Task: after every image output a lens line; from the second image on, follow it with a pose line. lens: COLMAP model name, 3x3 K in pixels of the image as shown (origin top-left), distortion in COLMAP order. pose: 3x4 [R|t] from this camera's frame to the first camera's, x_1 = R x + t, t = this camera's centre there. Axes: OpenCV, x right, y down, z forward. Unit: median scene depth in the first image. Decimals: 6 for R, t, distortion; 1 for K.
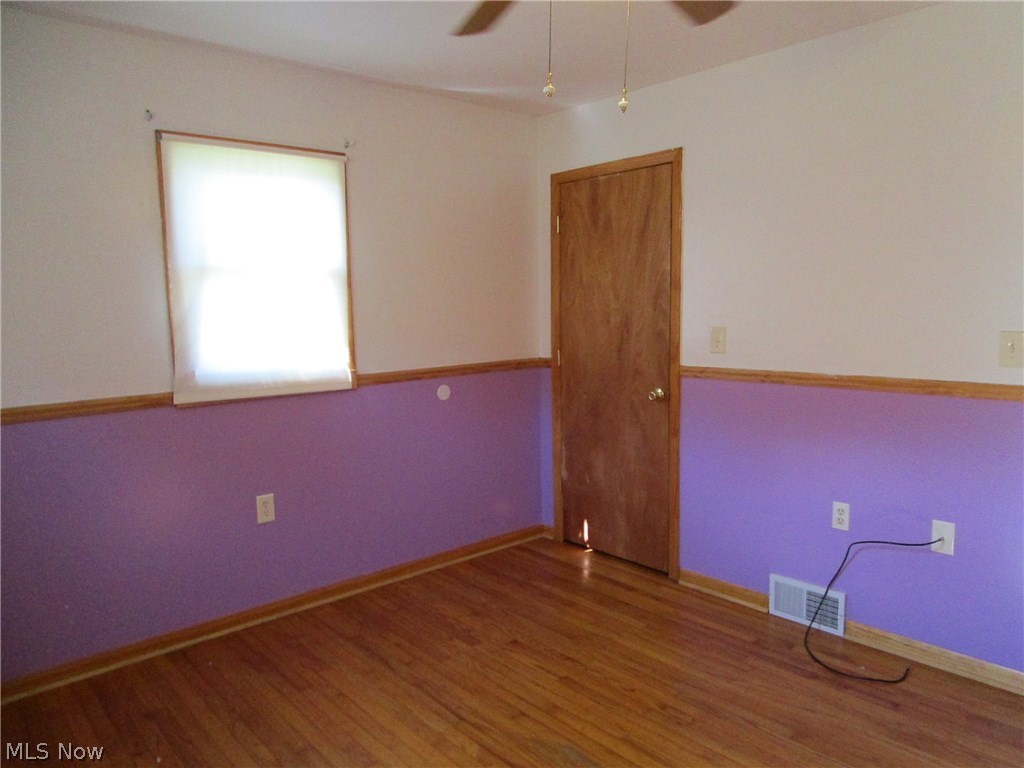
lens RADIAL K [[725.6, 0, 512.0], [0, 725.6, 384.0], [0, 0, 1]] dist [-0.005015, -0.002966]
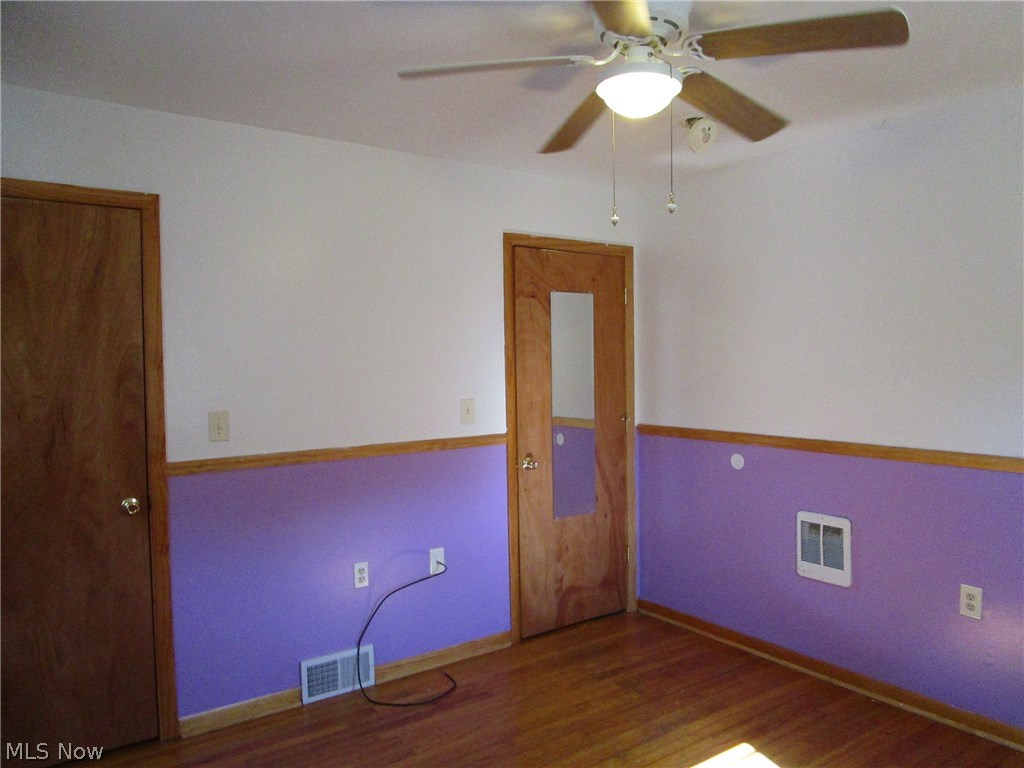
lens RADIAL K [[704.6, 0, 511.5], [0, 704.6, 400.6], [0, 0, 1]] dist [-0.003224, -0.001781]
pose [[0.137253, -0.022827, 0.990273, -0.496449], [0.134243, 0.990939, 0.004236, -0.046891], [-0.981397, 0.132356, 0.139074, 0.525560]]
